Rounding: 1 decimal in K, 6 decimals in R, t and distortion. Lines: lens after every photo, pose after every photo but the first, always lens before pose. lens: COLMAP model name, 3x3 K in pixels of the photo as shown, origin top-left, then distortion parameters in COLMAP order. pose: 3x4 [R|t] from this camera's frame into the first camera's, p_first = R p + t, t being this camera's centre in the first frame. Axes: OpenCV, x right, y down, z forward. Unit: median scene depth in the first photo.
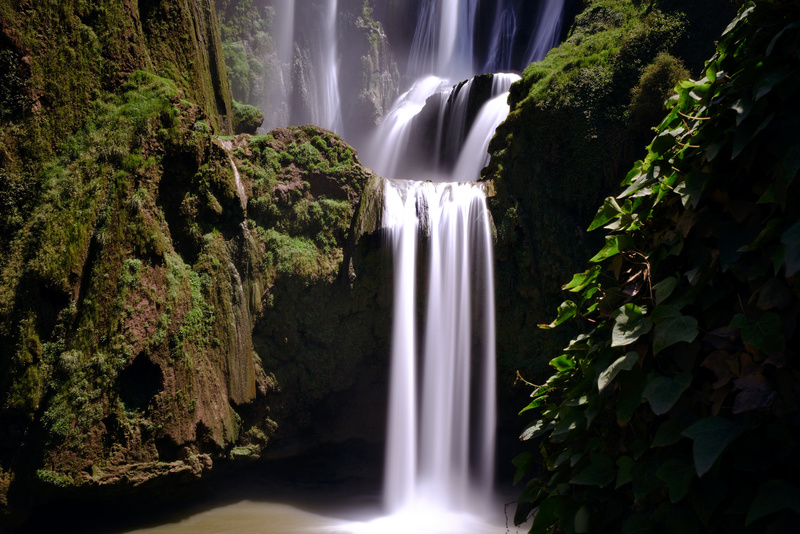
lens RADIAL K [[766.2, 0, 401.3], [0, 766.2, 269.0], [0, 0, 1]] dist [0.023325, 0.000000]
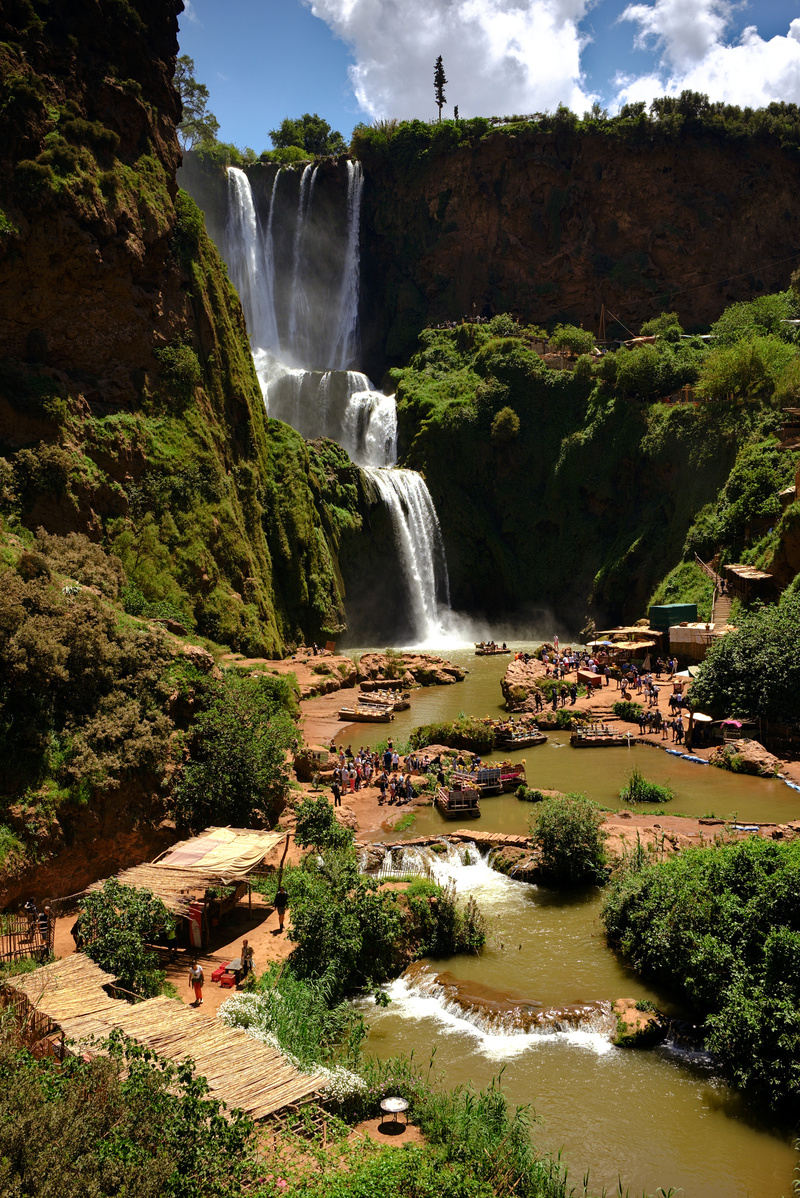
lens RADIAL K [[1147.5, 0, 401.1], [0, 1147.5, 599.8], [0, 0, 1]] dist [0.023325, 0.000000]
pose [[0.850917, -0.082399, 0.518797, -1.418868], [0.013254, 0.990674, 0.135608, -0.188057], [-0.525133, -0.108515, 0.844073, -1.360261]]
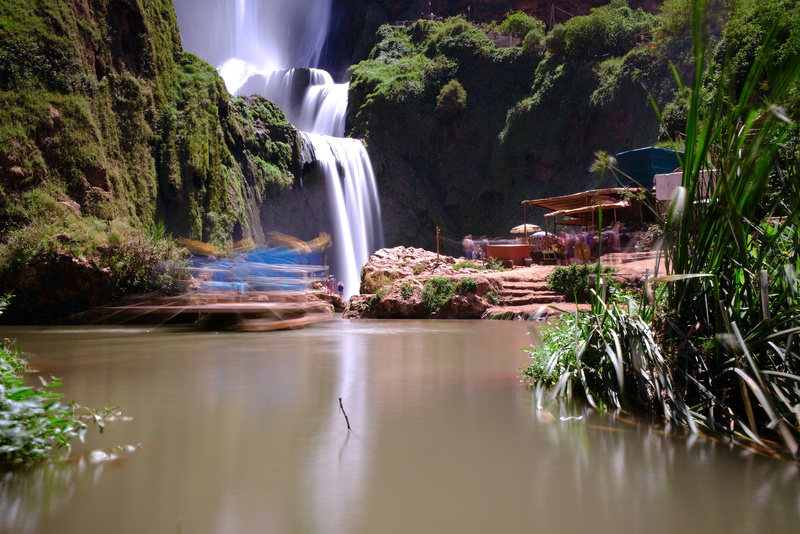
lens RADIAL K [[766.2, 0, 400.4], [0, 766.2, 267.8], [0, 0, 1]] dist [0.023325, 0.000000]
pose [[0.865866, -0.001241, 0.500274, -0.726209], [-0.014284, 0.999528, 0.027201, 0.139562], [-0.500072, -0.030698, 0.865440, -0.610866]]
